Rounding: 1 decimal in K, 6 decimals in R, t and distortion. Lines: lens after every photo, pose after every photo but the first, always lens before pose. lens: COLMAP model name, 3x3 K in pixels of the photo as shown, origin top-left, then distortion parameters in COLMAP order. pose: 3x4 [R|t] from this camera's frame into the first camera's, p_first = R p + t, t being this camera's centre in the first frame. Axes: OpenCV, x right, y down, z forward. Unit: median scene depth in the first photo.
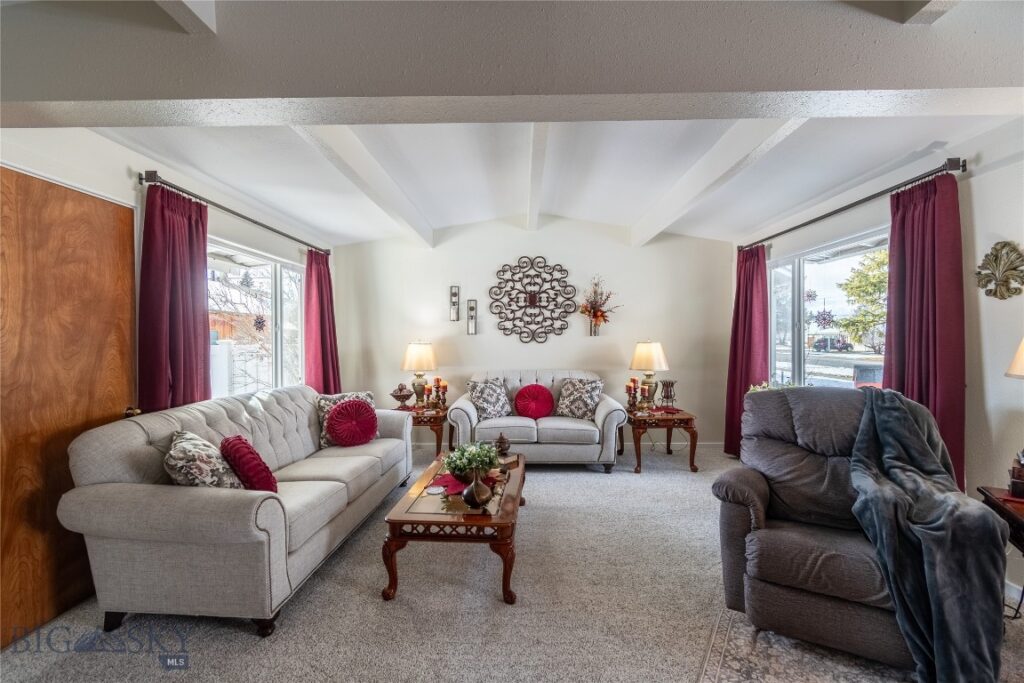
lens RADIAL K [[453.3, 0, 514.5], [0, 453.3, 343.7], [0, 0, 1]] dist [0.002148, -0.000440]
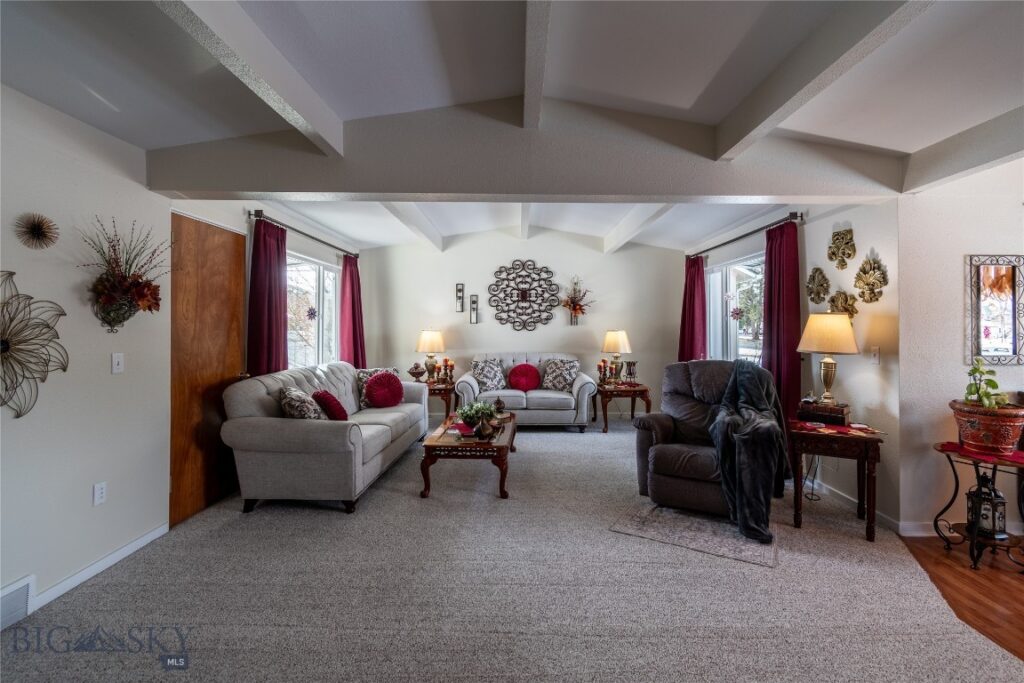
lens RADIAL K [[464.5, 0, 530.4], [0, 464.5, 321.5], [0, 0, 1]] dist [0.003299, 0.000343]
pose [[0.998949, 0.006643, 0.045341, 0.001222], [-0.005569, 0.999702, -0.023765, 0.003993], [-0.045486, 0.023488, 0.998689, -0.286843]]
